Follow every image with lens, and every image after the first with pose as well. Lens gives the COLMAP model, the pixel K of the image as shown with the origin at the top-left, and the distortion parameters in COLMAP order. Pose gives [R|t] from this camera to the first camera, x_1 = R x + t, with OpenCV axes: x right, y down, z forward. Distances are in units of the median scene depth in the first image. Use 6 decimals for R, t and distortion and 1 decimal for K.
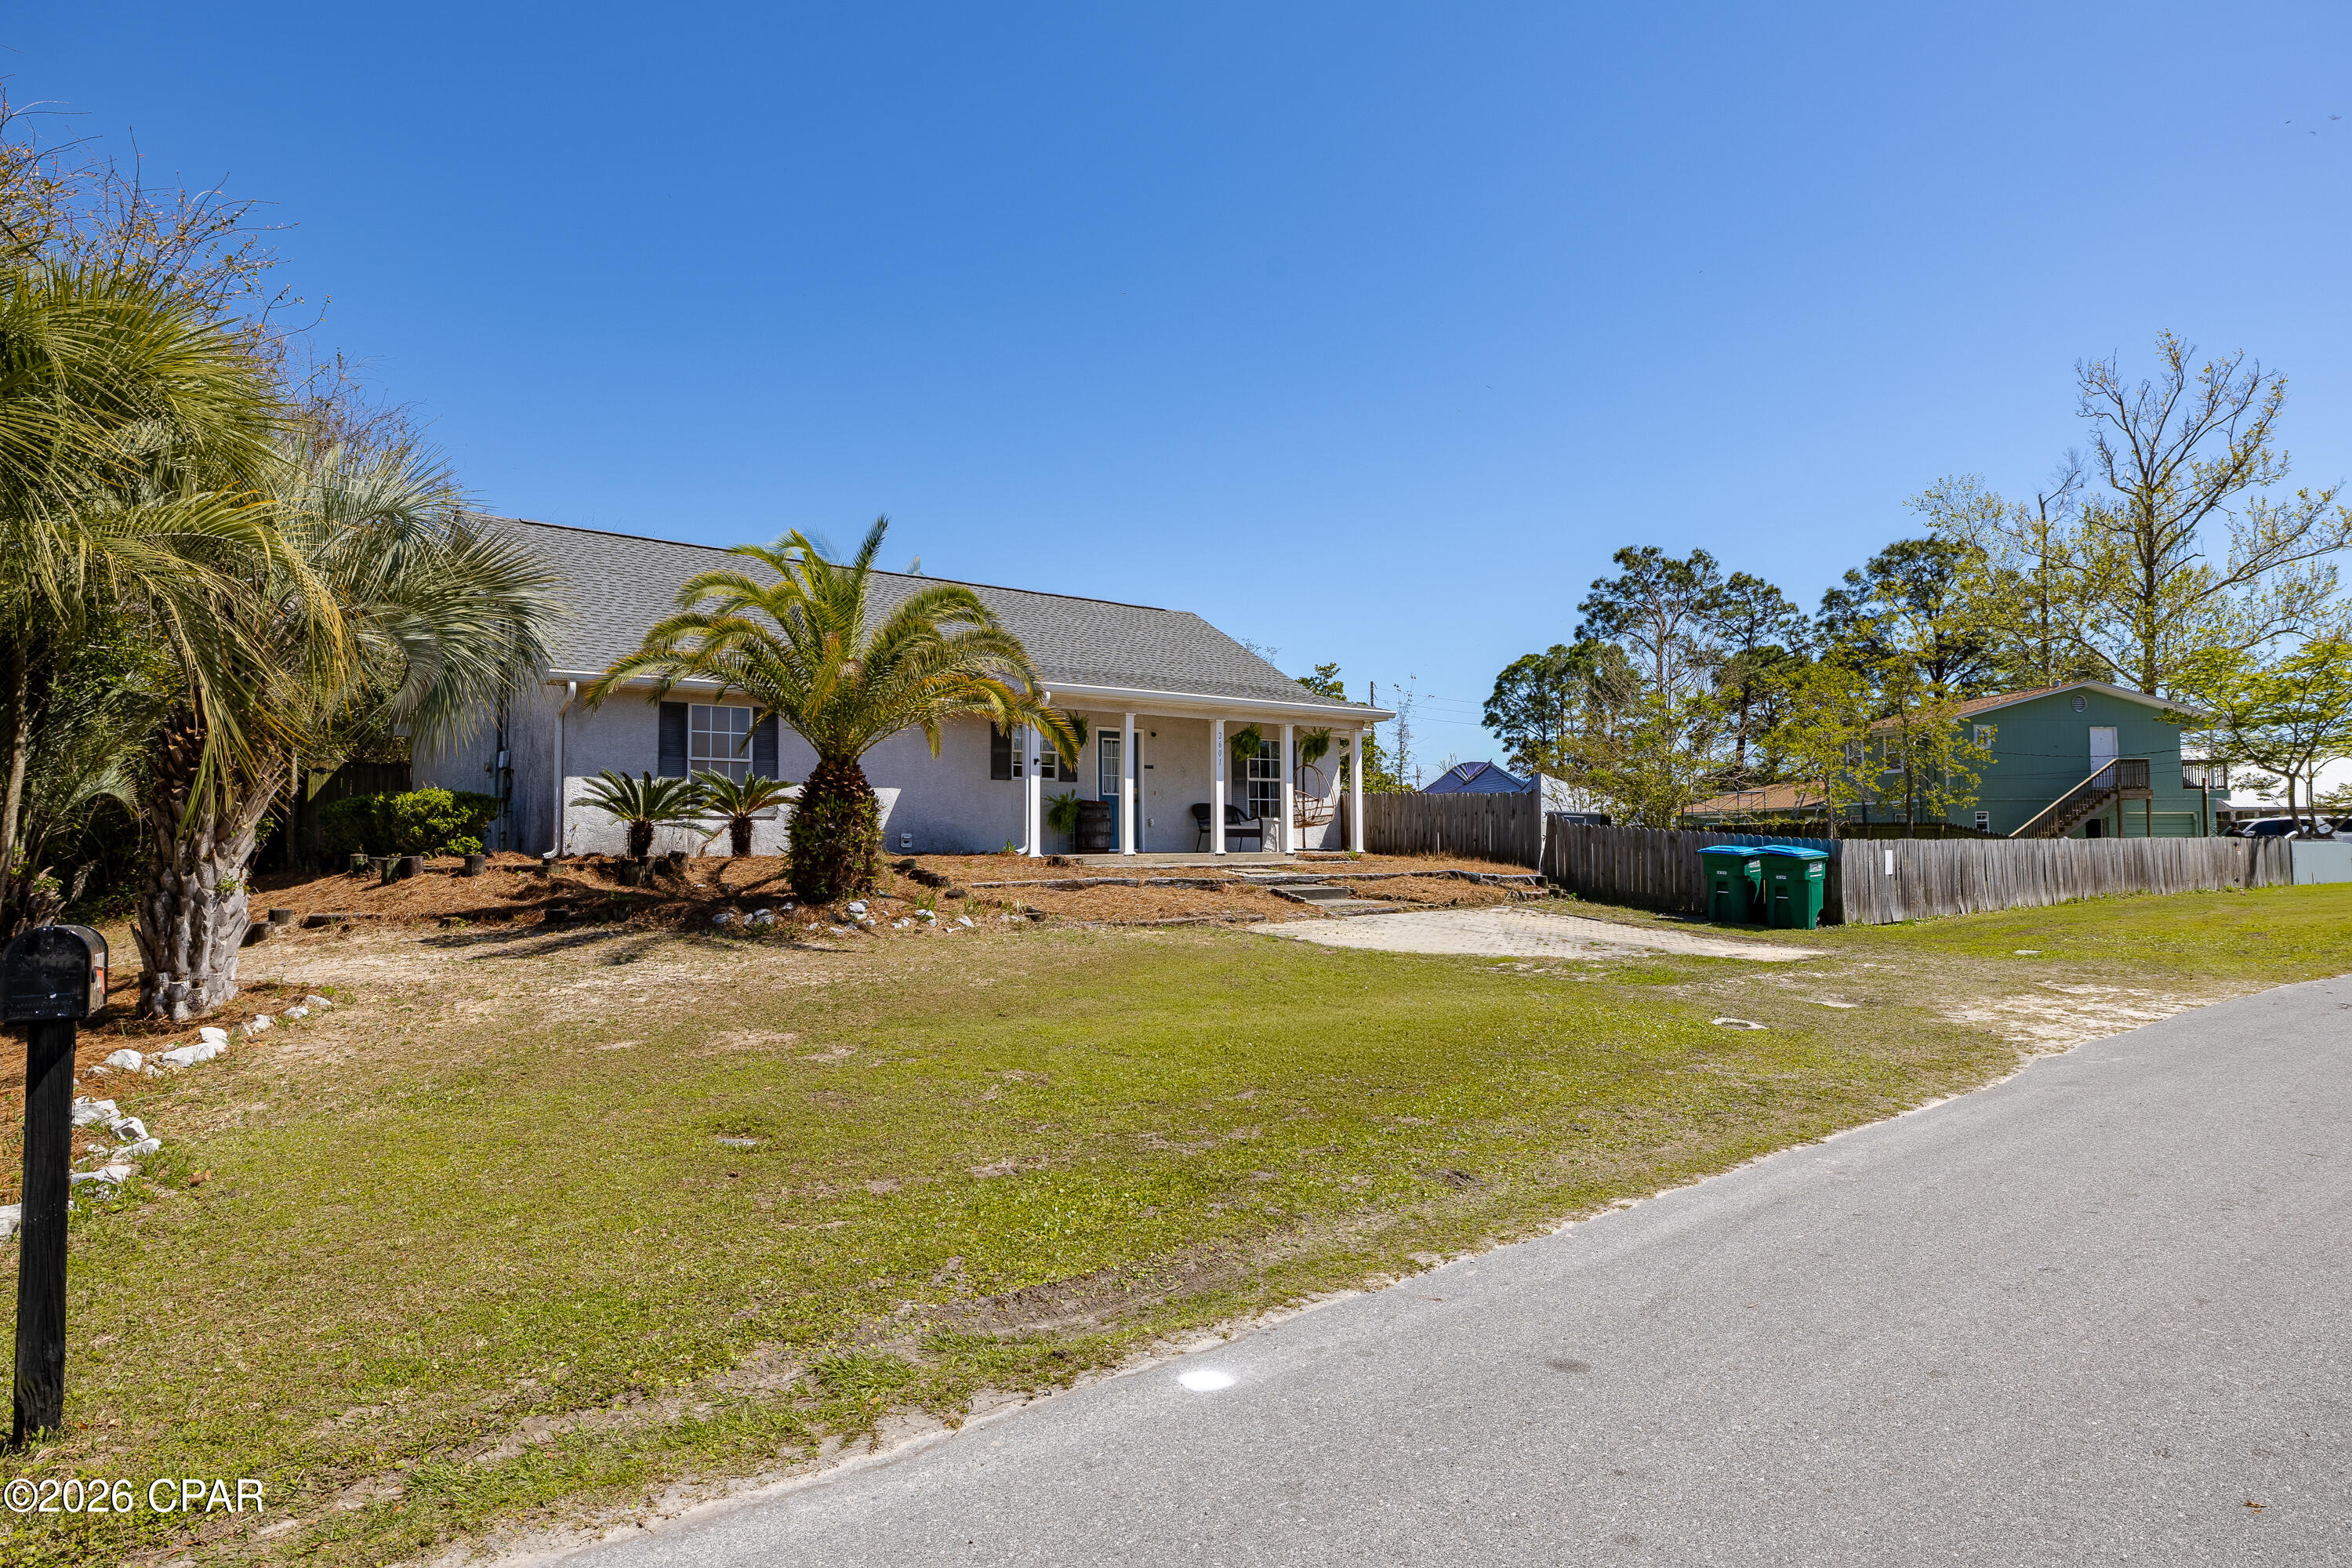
lens RADIAL K [[1344.0, 0, 1169.0], [0, 1344.0, 787.8], [0, 0, 1]] dist [-0.013075, 0.007280]
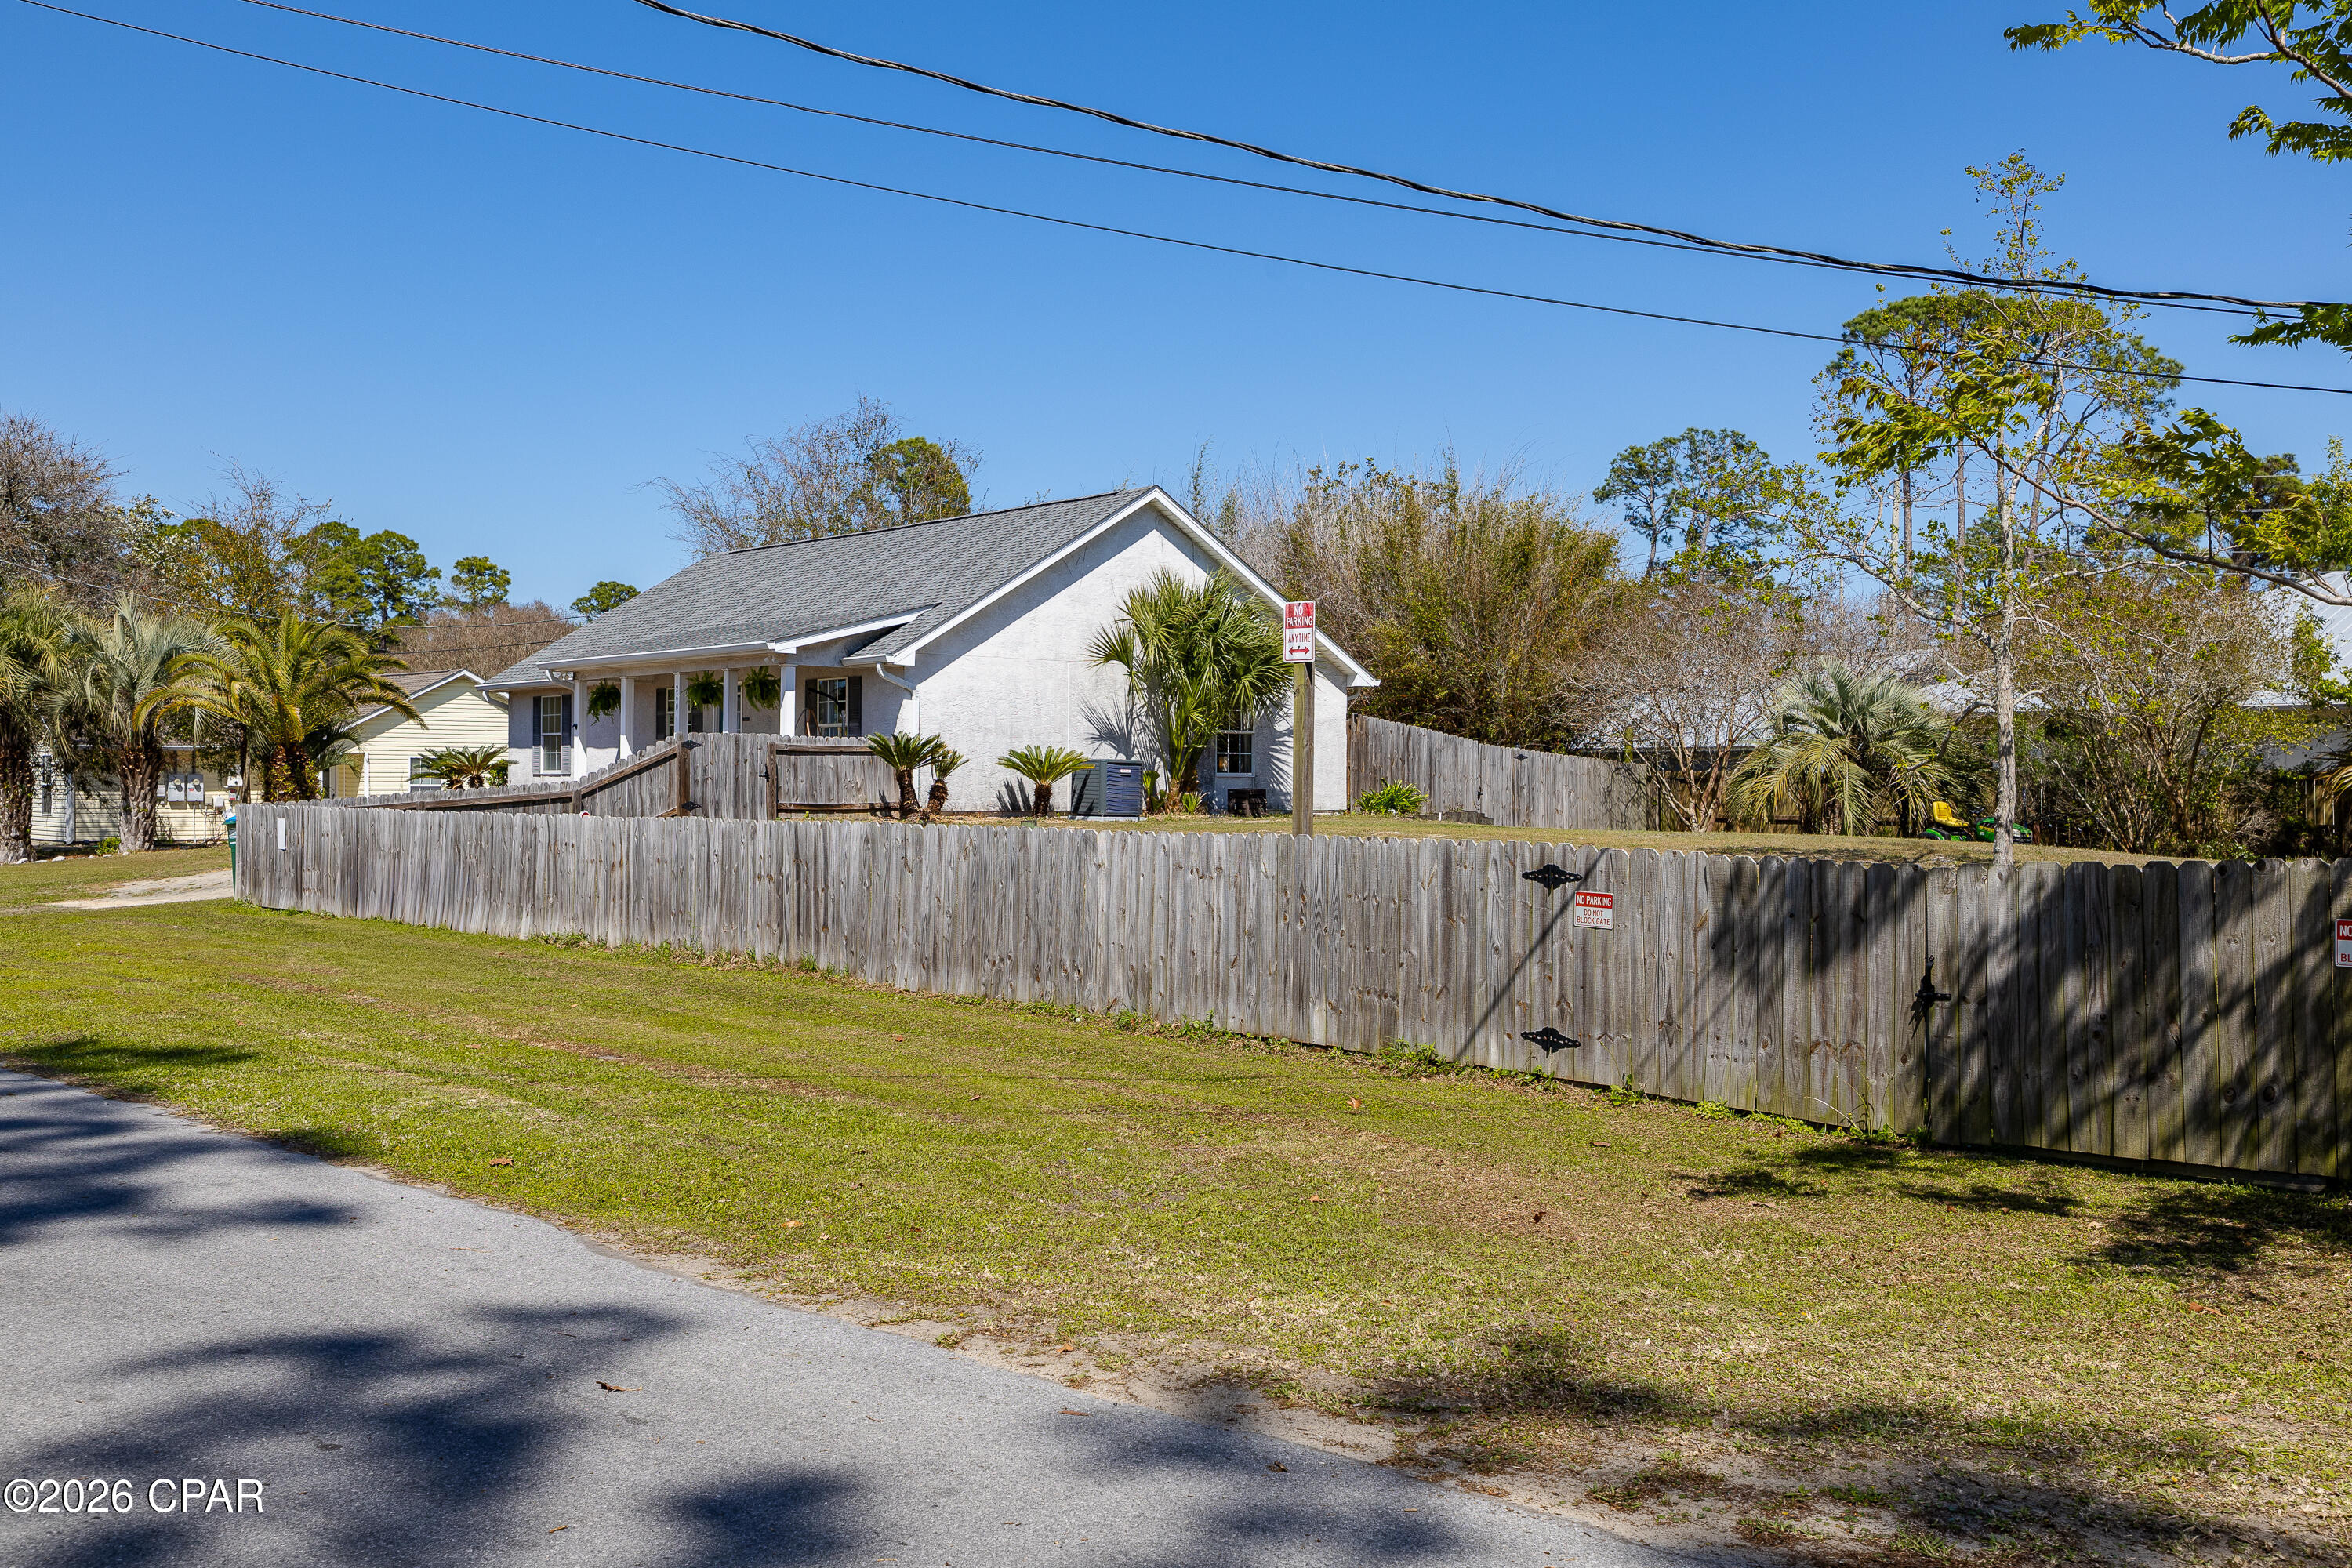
lens RADIAL K [[2182.1, 0, 1167.9], [0, 2182.1, 777.8], [0, 0, 1]] dist [0.062710, 0.000000]
pose [[-0.001374, 0.003381, -0.999993, 2.120529], [0.037511, 0.999291, 0.003327, 0.044398], [0.999295, -0.037506, -0.001500, 1.771270]]
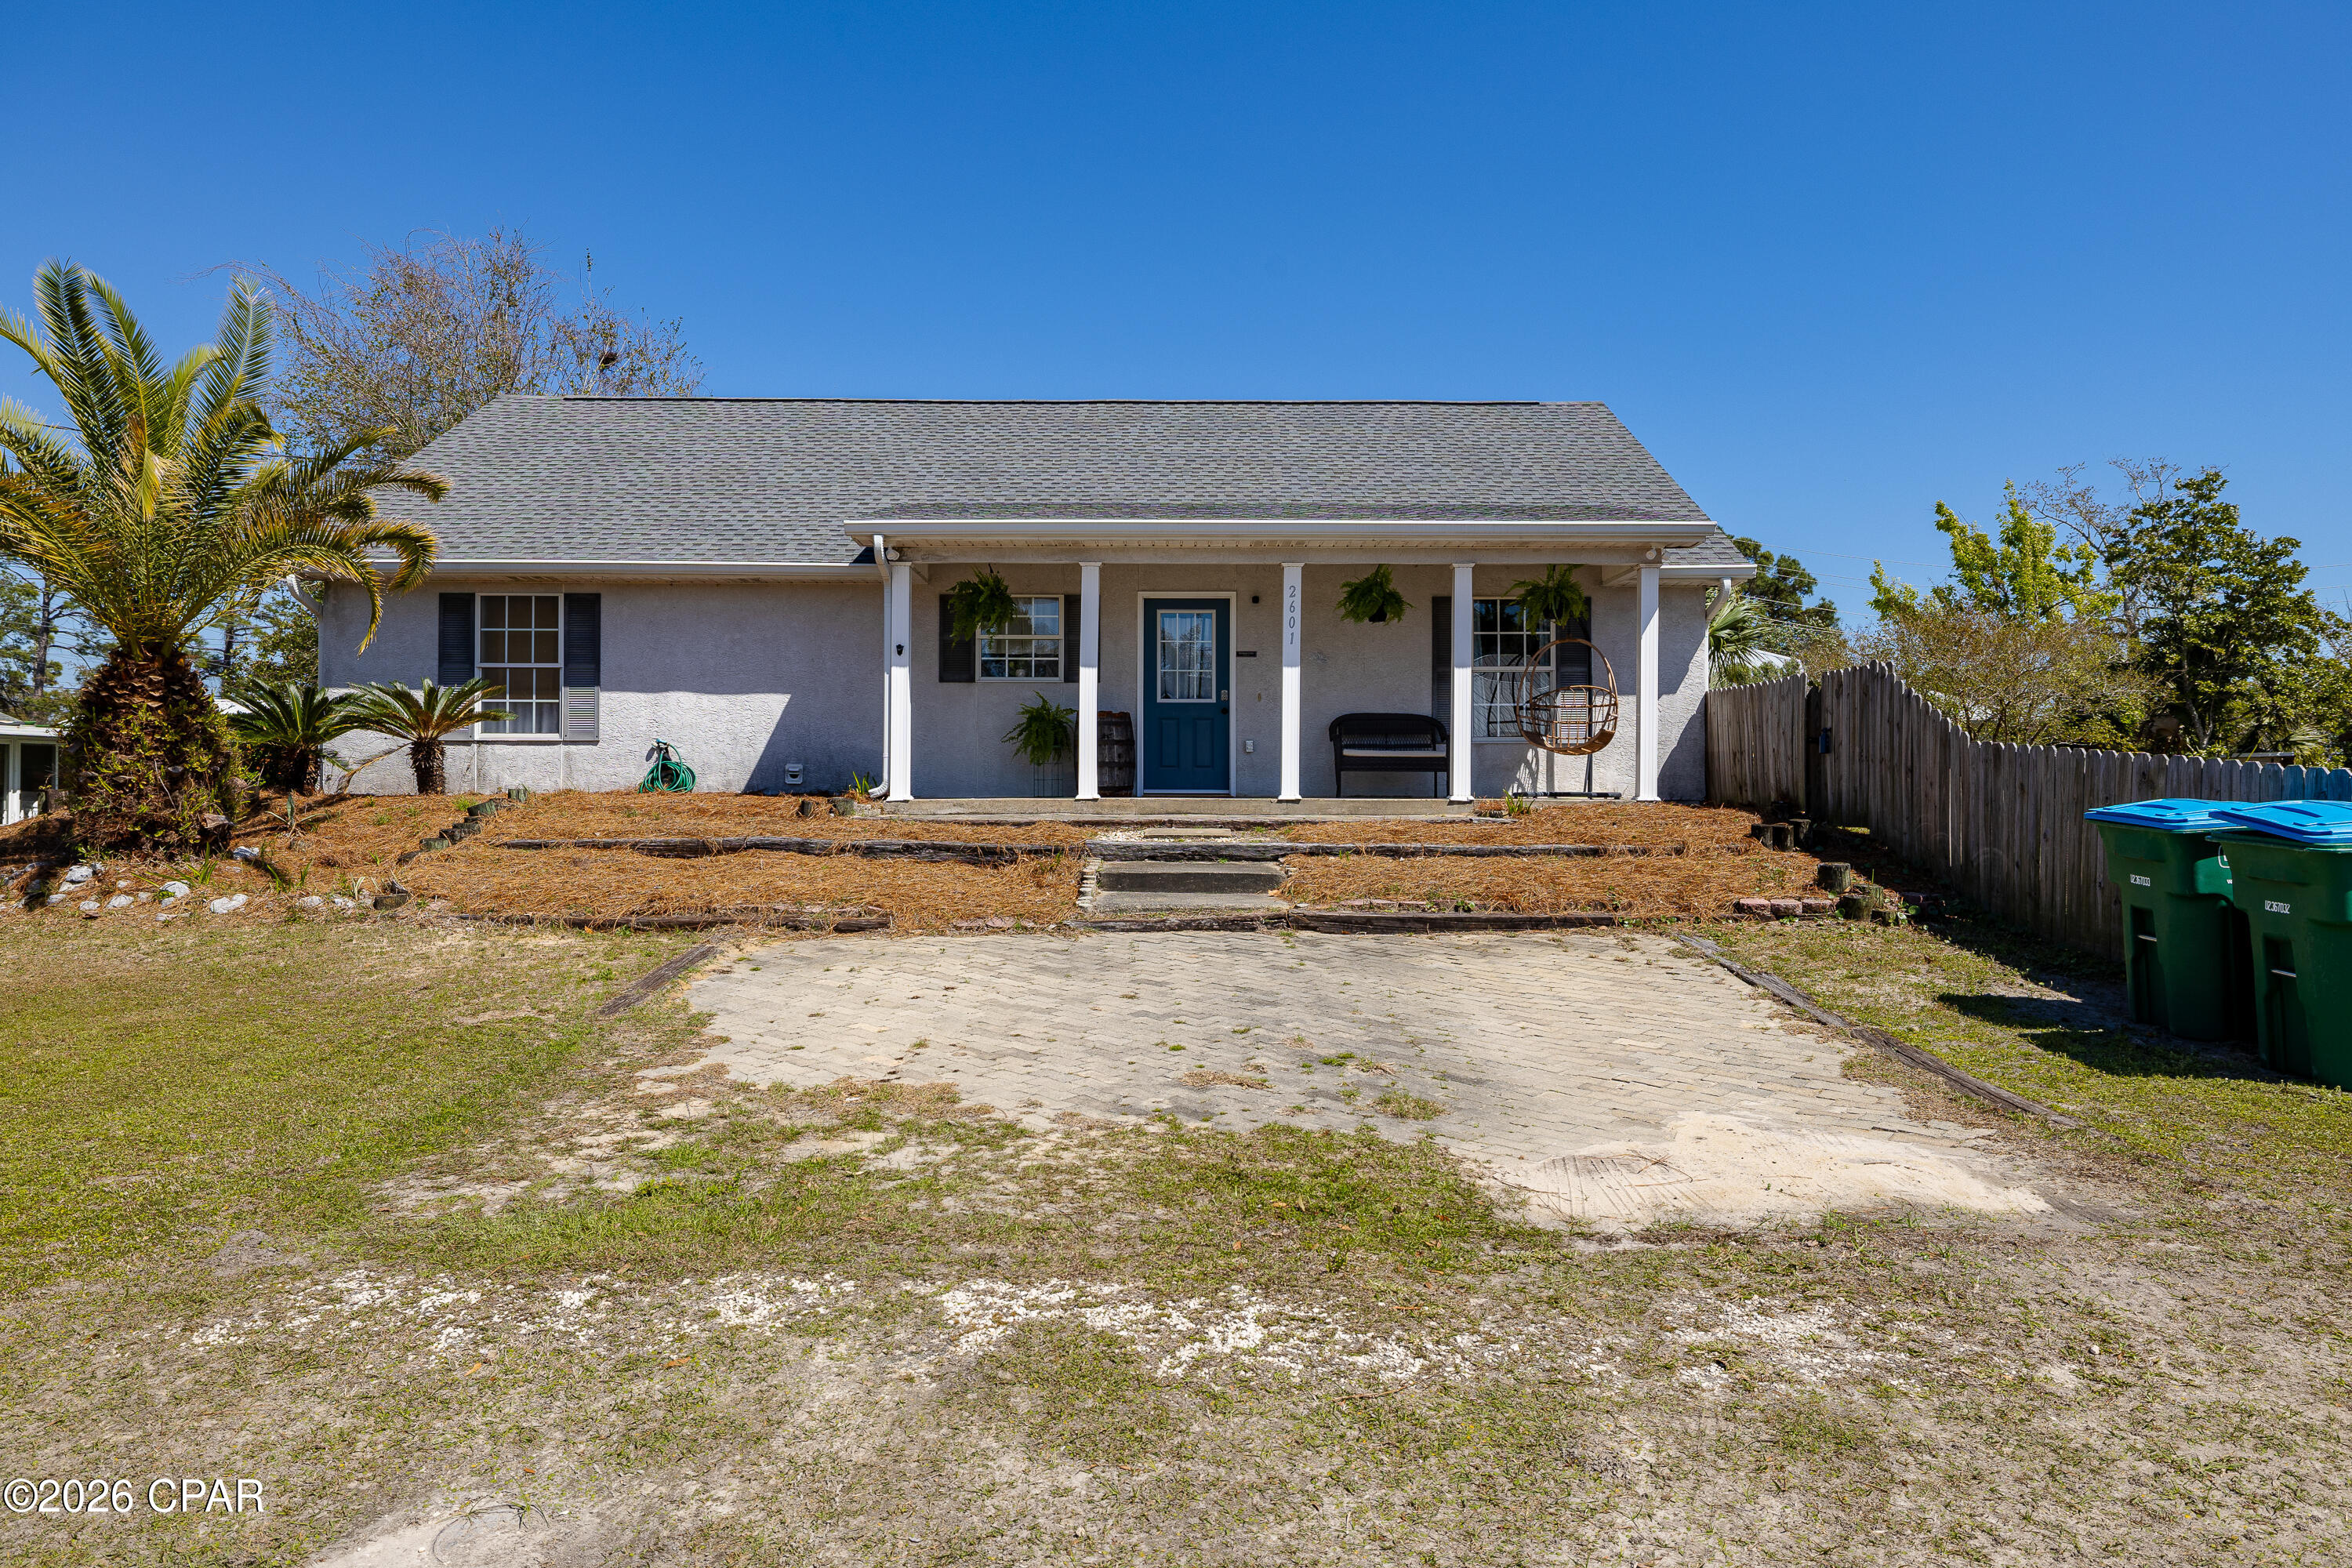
lens RADIAL K [[1479.9, 0, 1175.6], [0, 1479.9, 776.0], [0, 0, 1]] dist [-0.005381, 0.027024]
pose [[0.774627, 0.004805, -0.632400, 0.512949], [0.019234, 0.999330, 0.031153, 0.023926], [0.632125, -0.036295, 0.774016, 0.629928]]
